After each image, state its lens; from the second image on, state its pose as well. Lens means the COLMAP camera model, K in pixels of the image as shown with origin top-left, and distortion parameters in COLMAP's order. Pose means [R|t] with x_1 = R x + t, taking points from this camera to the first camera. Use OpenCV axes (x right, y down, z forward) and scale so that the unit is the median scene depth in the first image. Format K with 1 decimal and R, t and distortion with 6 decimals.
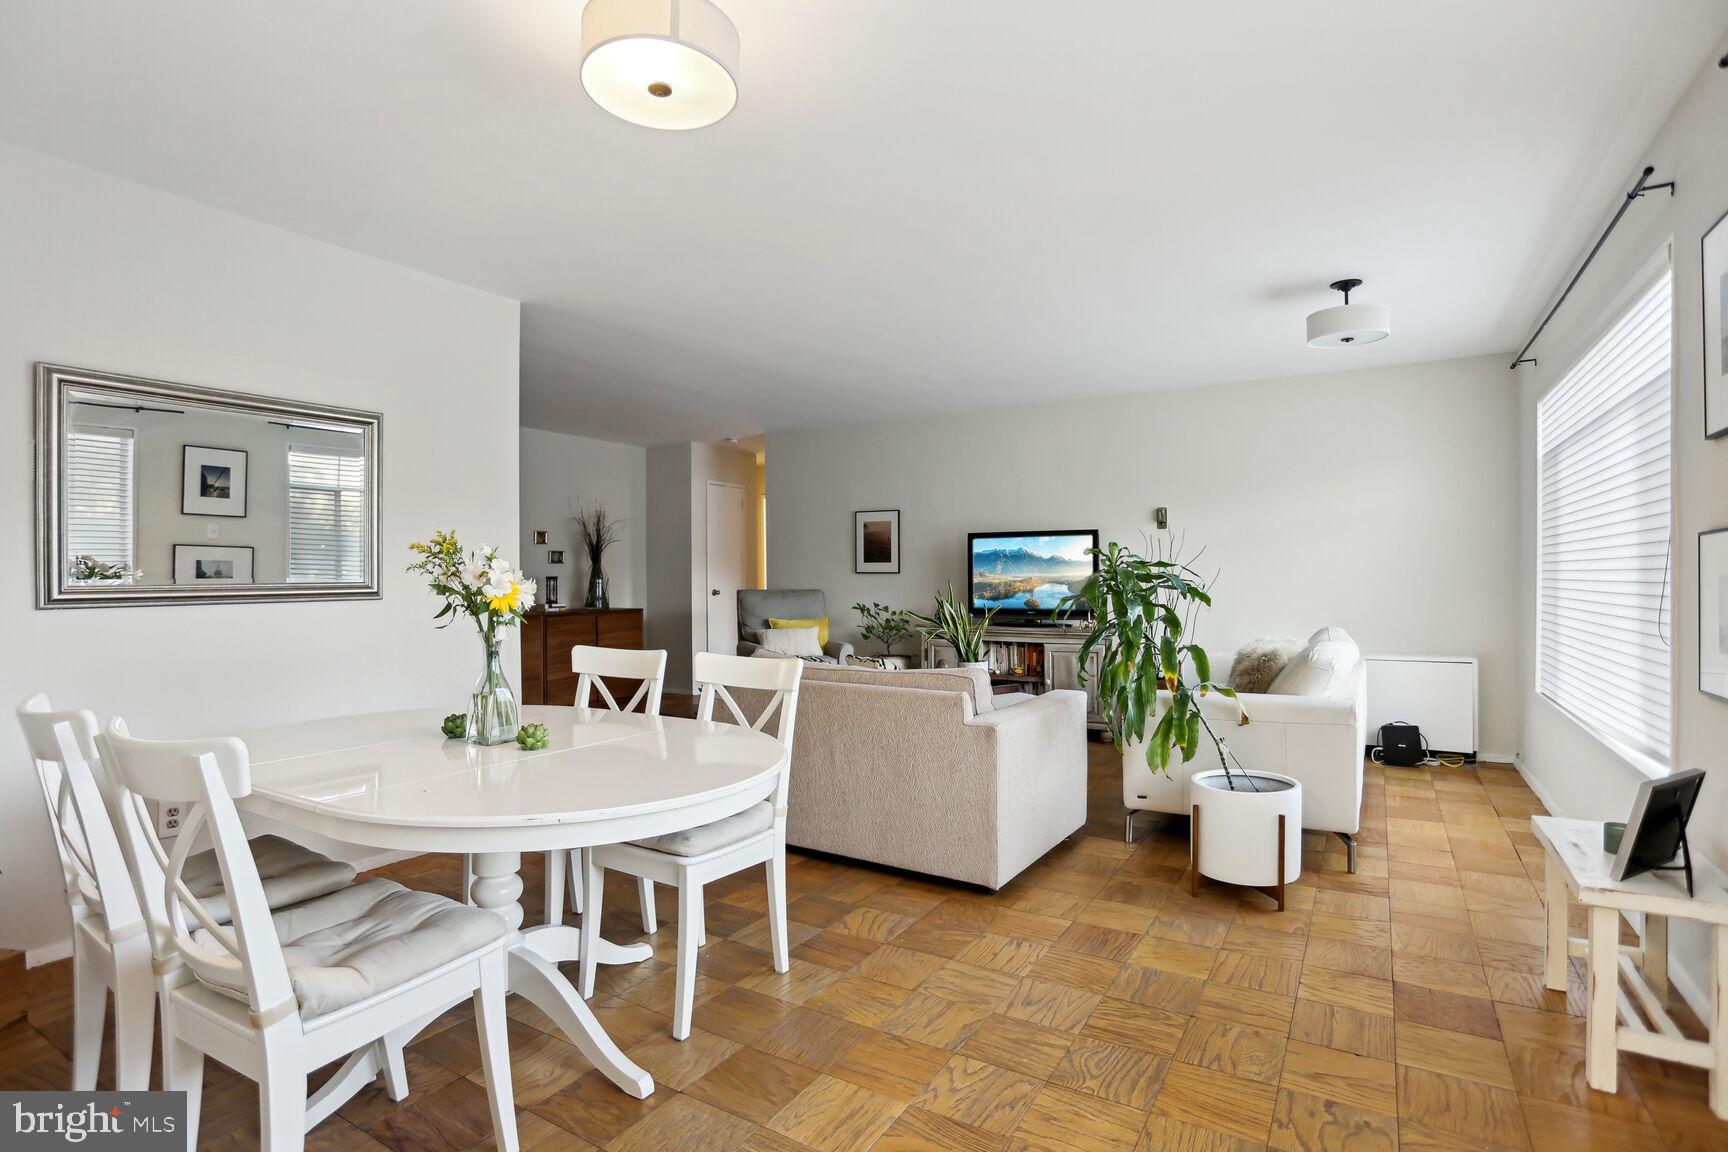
lens RADIAL K [[861.6, 0, 846.7], [0, 861.6, 572.8], [0, 0, 1]] dist [-0.063246, 0.030260]
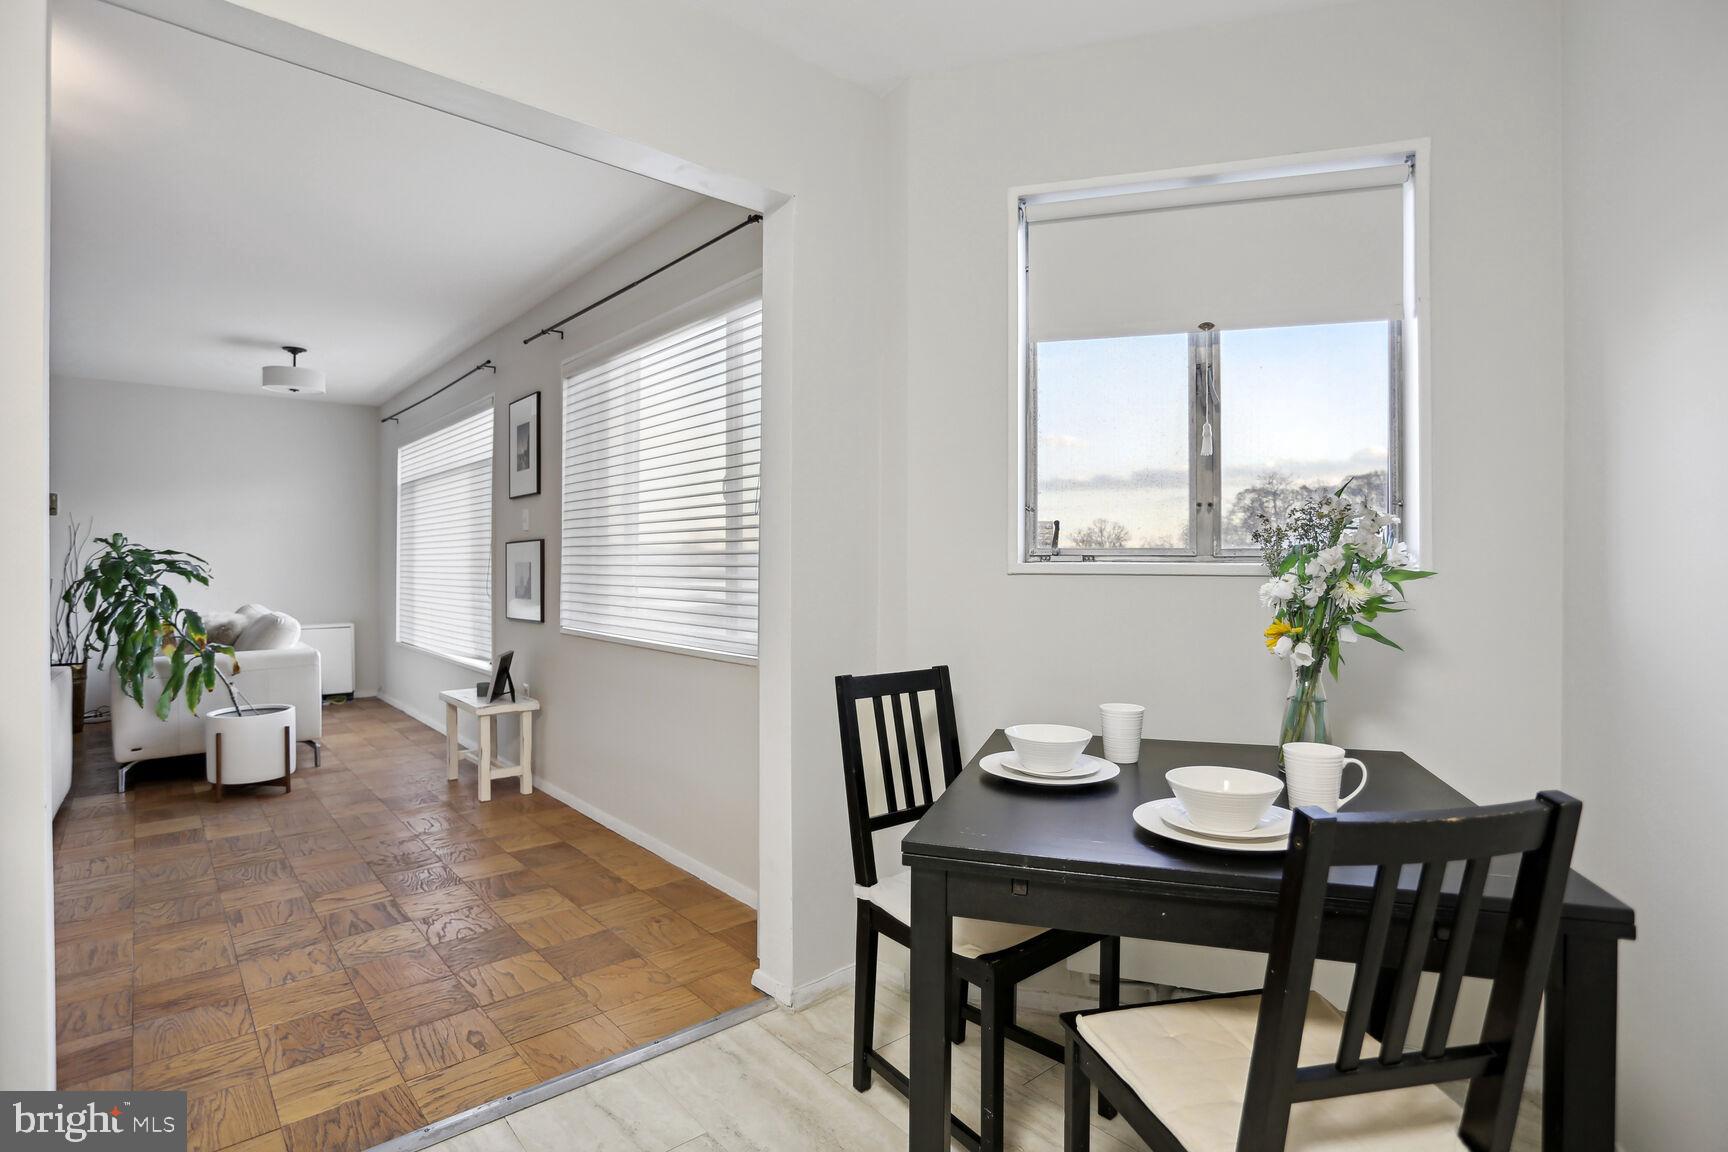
lens RADIAL K [[873.8, 0, 864.0], [0, 873.8, 576.0], [0, 0, 1]] dist [-0.000677, 0.000026]
pose [[0.299824, -0.008835, 0.953954, -0.254481], [-0.003673, 0.999939, 0.010415, 0.003553], [-0.953987, -0.006627, 0.299773, -0.162244]]
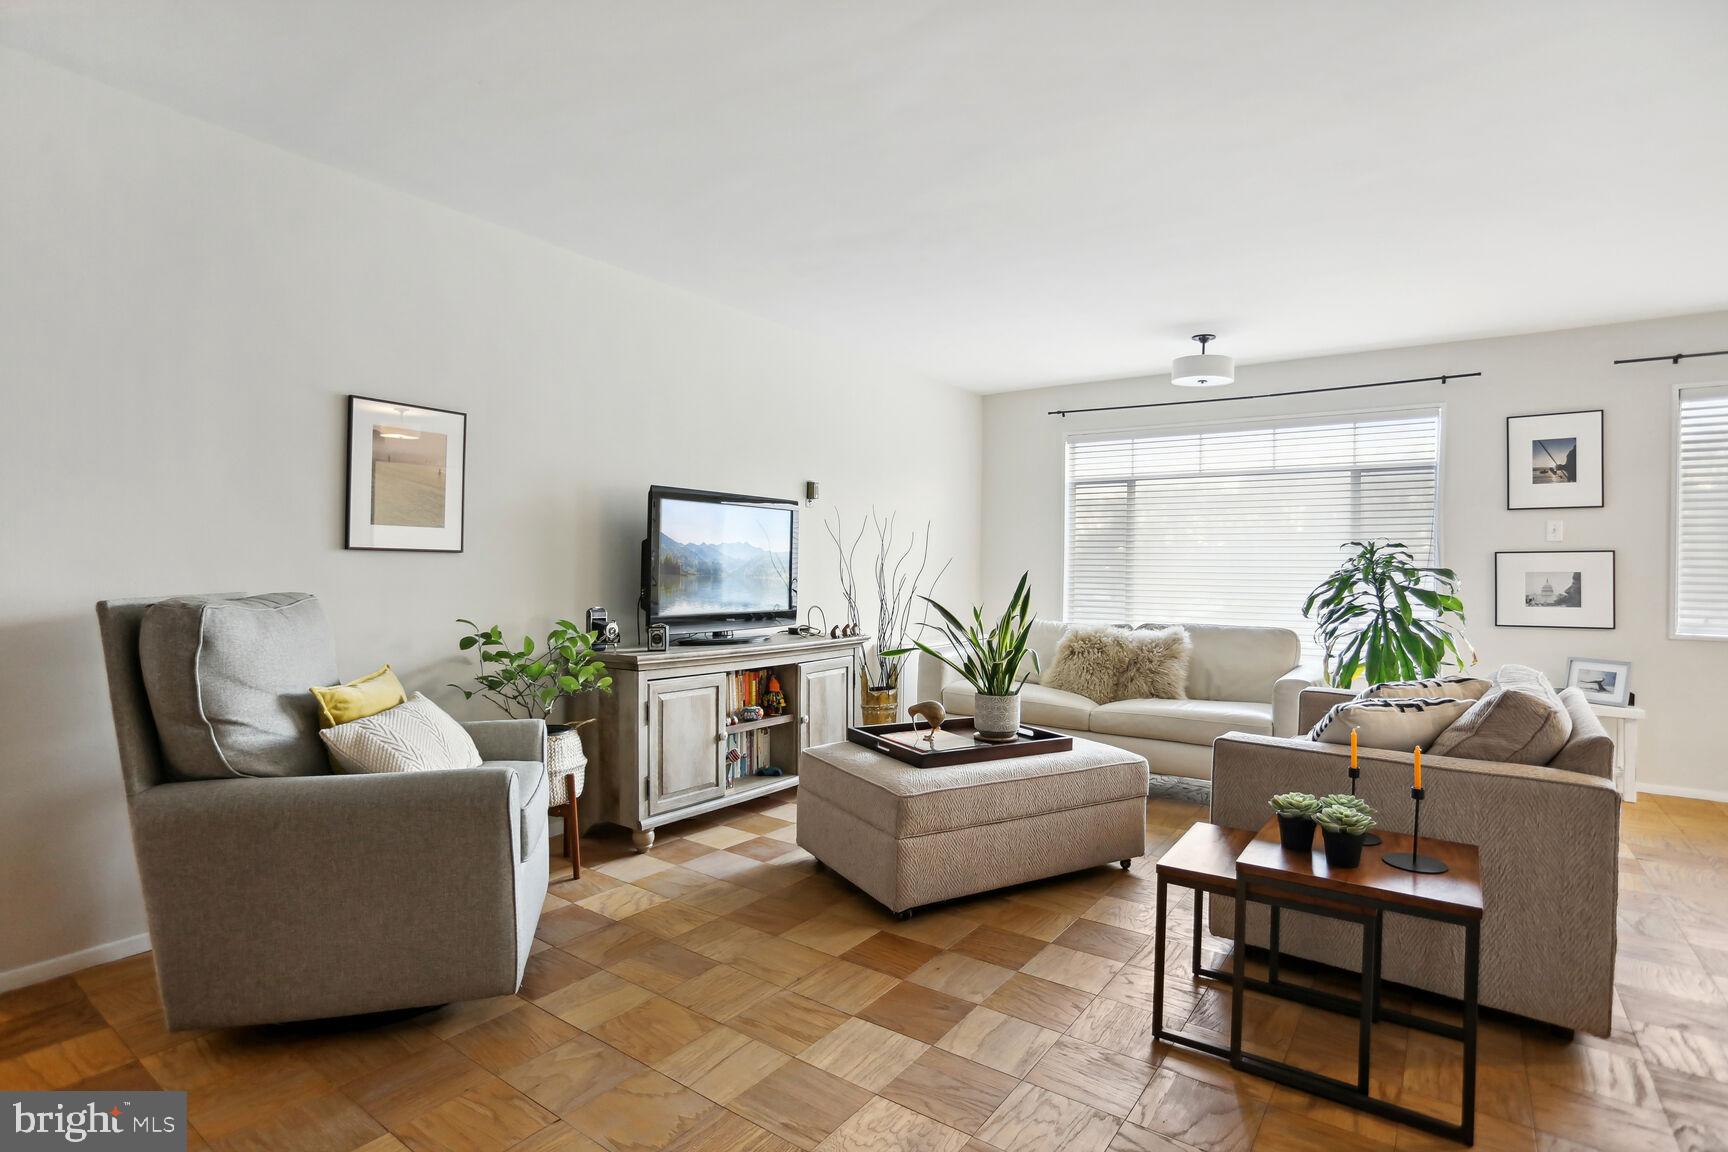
lens RADIAL K [[857.5, 0, 864.0], [0, 857.5, 576.0], [0, 0, 1]] dist [-0.063761, 0.029254]
pose [[0.055579, -0.003302, 0.998449, -0.374241], [-0.012498, 0.999914, 0.004002, 0.008279], [-0.998376, -0.012701, 0.055533, 0.768987]]
